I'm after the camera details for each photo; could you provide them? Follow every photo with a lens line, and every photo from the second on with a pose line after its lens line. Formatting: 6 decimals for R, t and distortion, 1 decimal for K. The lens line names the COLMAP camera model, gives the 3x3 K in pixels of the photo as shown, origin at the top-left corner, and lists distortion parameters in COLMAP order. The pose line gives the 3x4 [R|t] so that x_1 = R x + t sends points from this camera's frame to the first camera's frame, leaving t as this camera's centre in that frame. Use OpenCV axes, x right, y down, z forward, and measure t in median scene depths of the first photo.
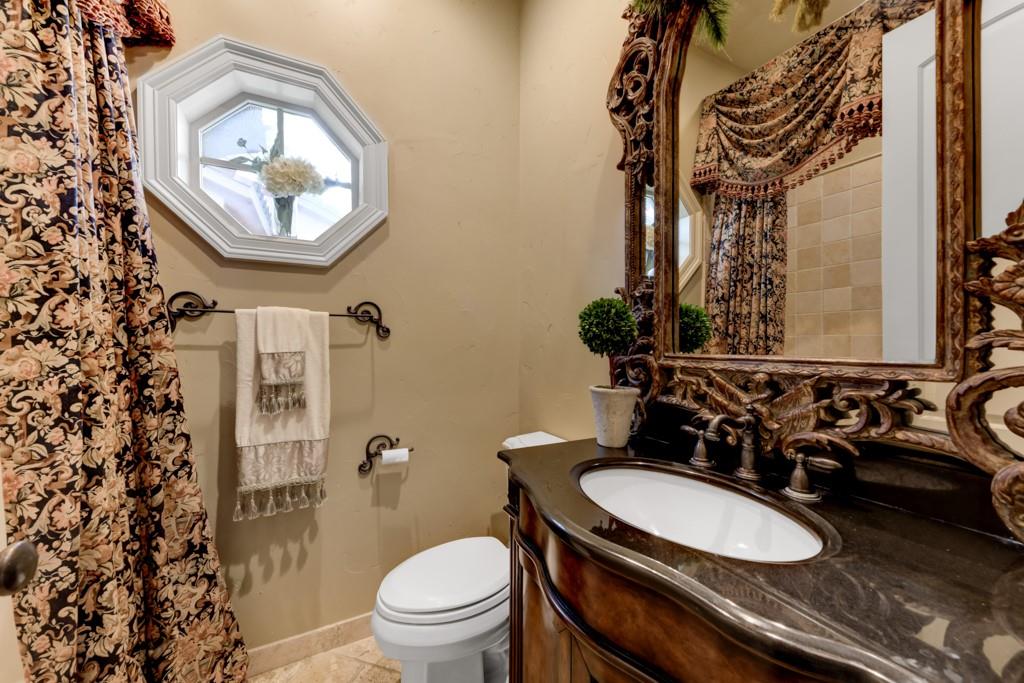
lens RADIAL K [[390.2, 0, 512.0], [0, 390.2, 341.5], [0, 0, 1]] dist [0.019177, -0.004740]
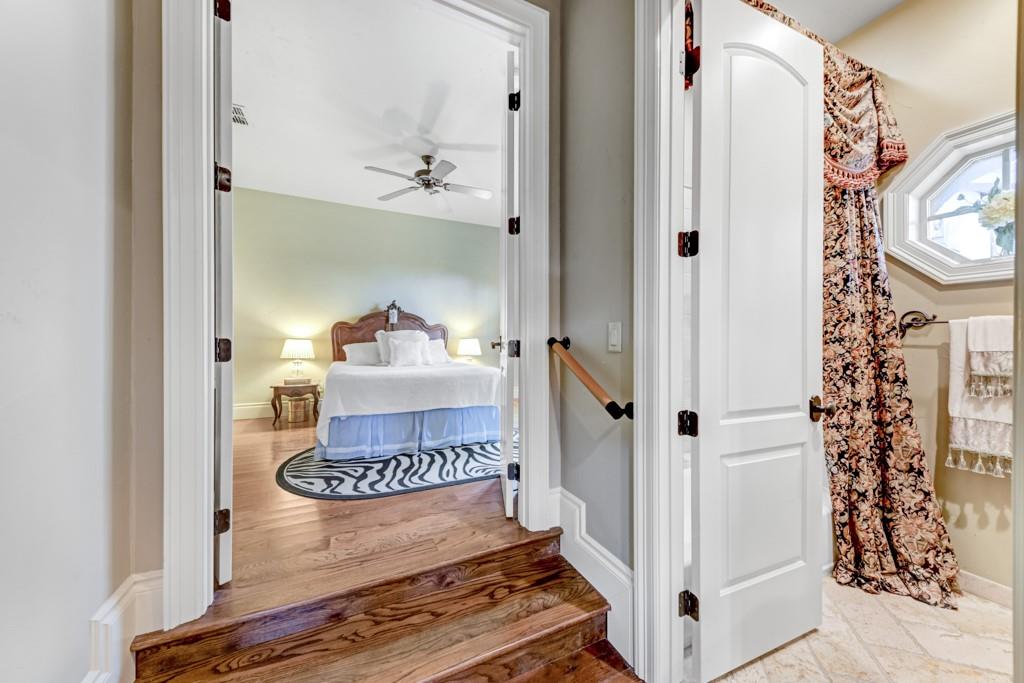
lens RADIAL K [[355.0, 0, 512.1], [0, 355.0, 344.3], [0, 0, 1]] dist [0.010358, -0.004937]
pose [[-0.025352, 0.012032, -0.999606, 0.777596], [-0.000216, 0.999927, 0.012041, -0.012429], [0.999679, 0.000521, -0.025347, -0.685867]]
